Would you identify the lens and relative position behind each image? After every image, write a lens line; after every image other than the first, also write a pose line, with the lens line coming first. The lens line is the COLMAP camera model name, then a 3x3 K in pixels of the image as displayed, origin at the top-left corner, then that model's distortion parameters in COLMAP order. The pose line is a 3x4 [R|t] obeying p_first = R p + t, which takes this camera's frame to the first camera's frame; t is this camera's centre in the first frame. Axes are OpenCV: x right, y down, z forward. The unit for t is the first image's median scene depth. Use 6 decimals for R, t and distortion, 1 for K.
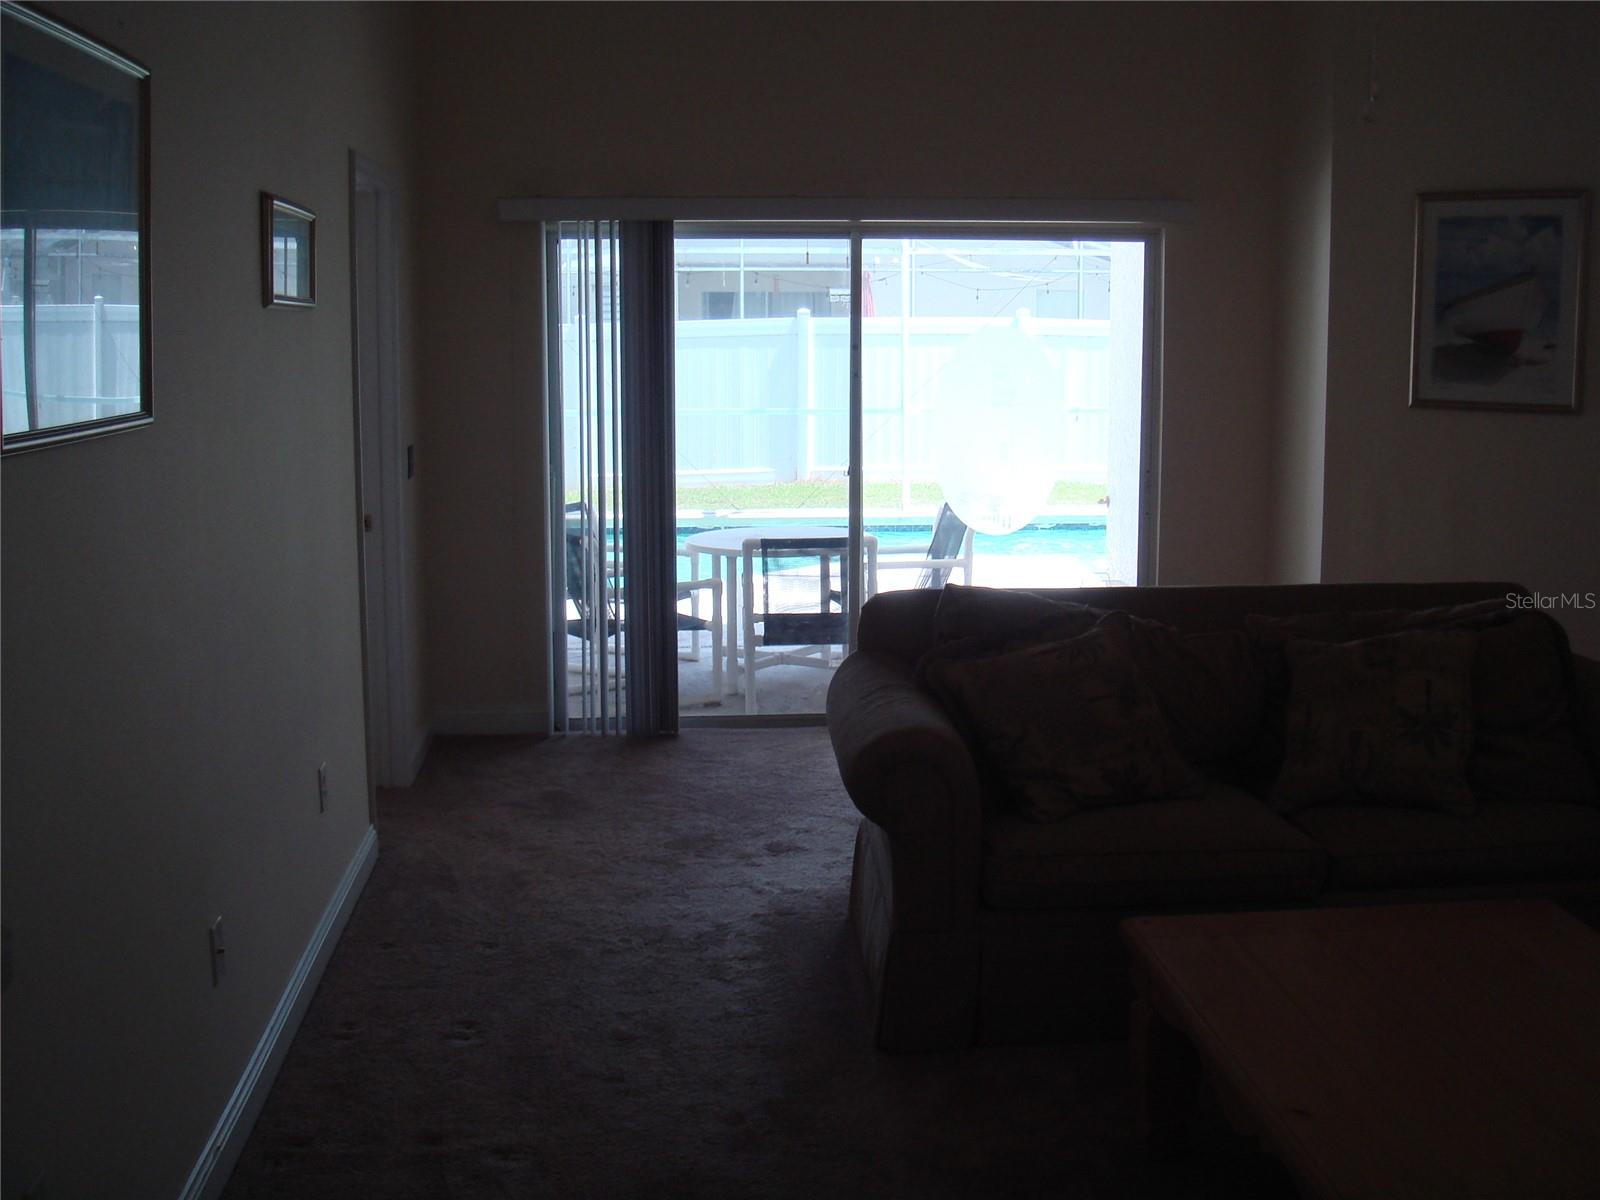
lens RADIAL K [[1812.6, 0, 795.3], [0, 1812.6, 588.7], [0, 0, 1]] dist [-0.157529, 0.079475]
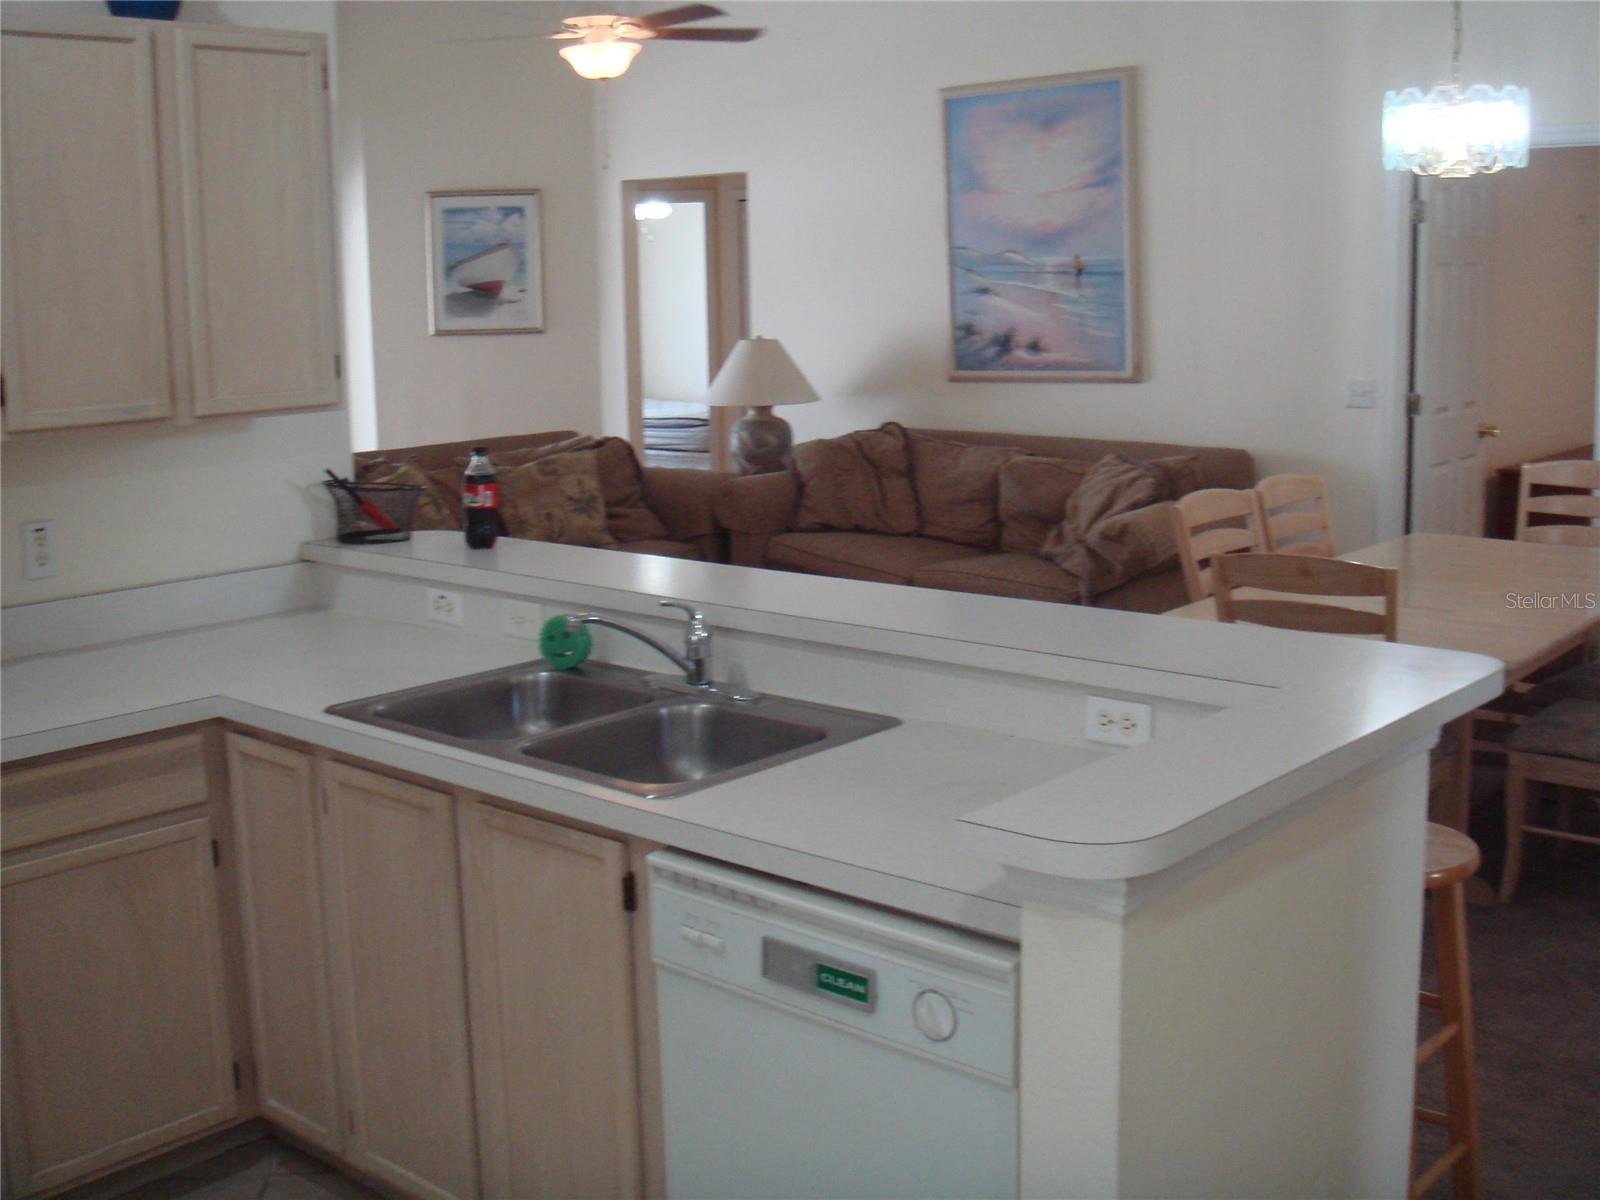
lens RADIAL K [[1812.6, 0, 795.3], [0, 1812.6, 588.7], [0, 0, 1]] dist [-0.157529, 0.079475]
pose [[0.717004, -0.129980, 0.684844, -0.517738], [0.117363, 0.990946, 0.065203, 0.047672], [-0.687118, 0.033624, 0.725767, -0.306403]]
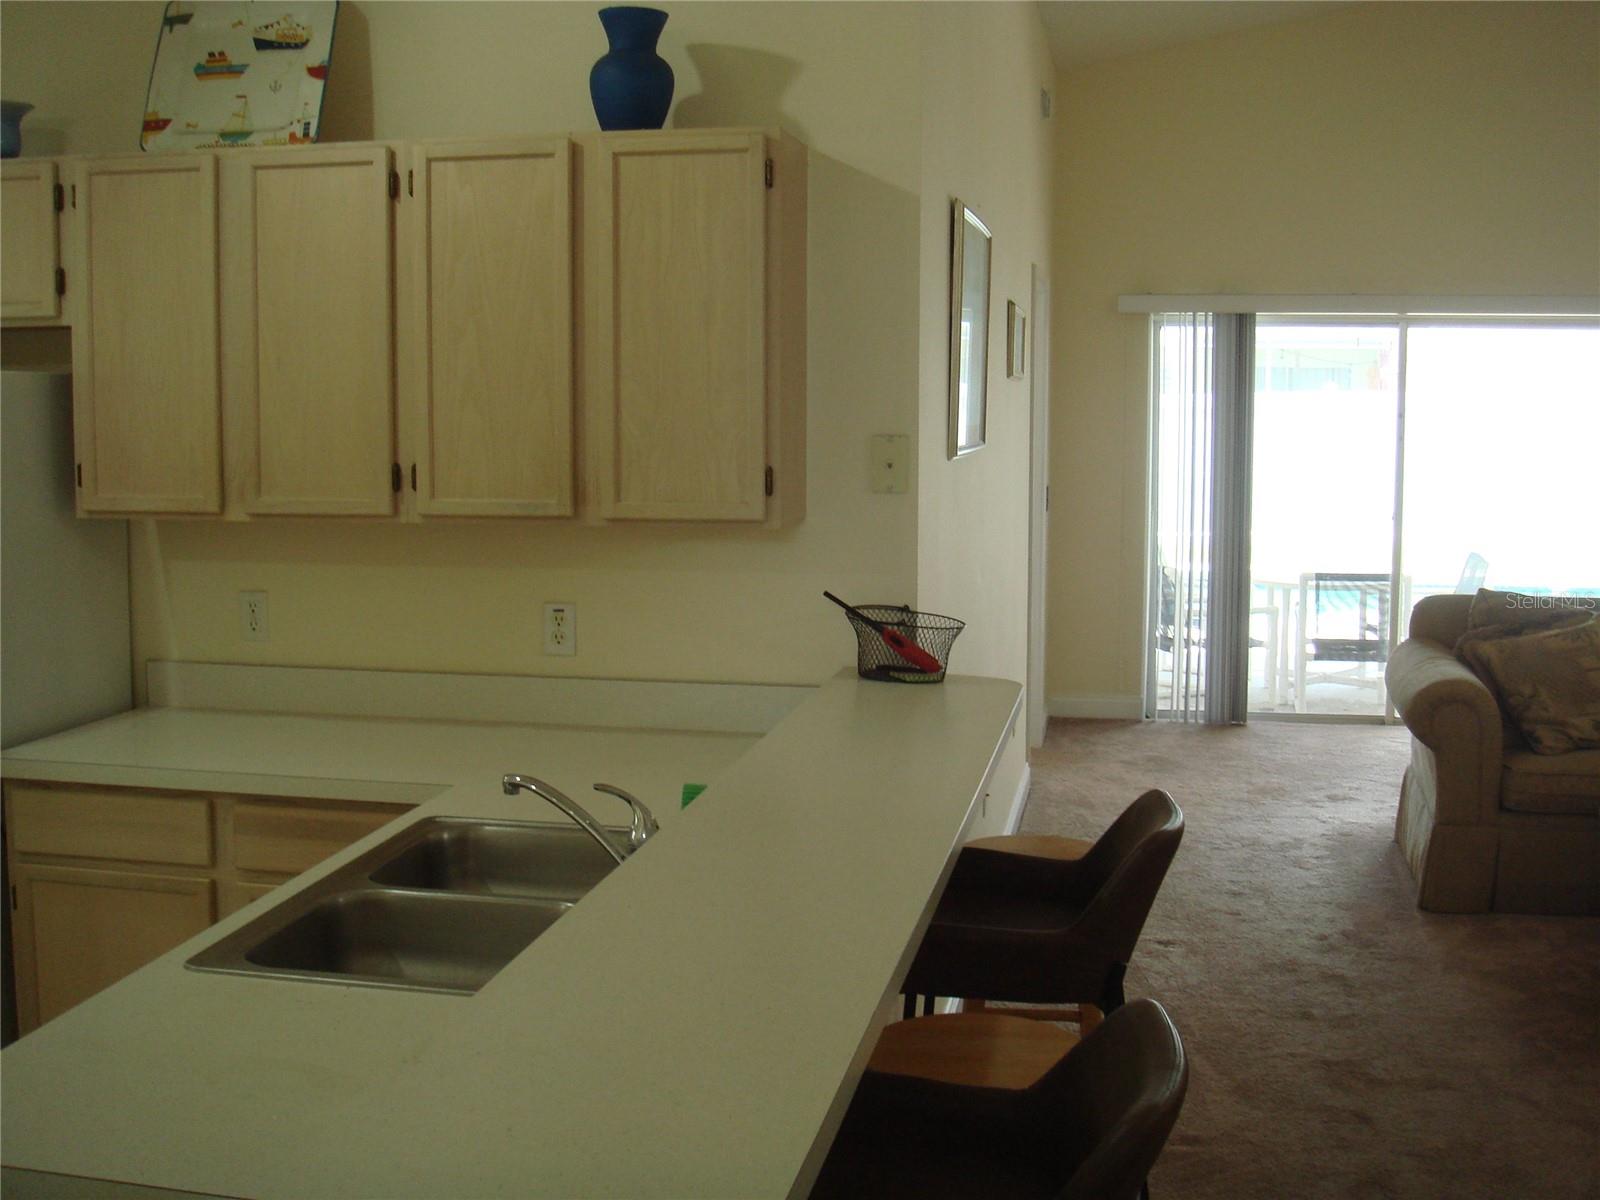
lens RADIAL K [[1812.6, 0, 795.3], [0, 1812.6, 588.7], [0, 0, 1]] dist [-0.157529, 0.079475]
pose [[0.962484, 0.030506, -0.269620, -0.037552], [-0.041334, 0.998547, -0.034574, 0.048081], [0.268173, 0.044422, 0.962346, -0.303002]]
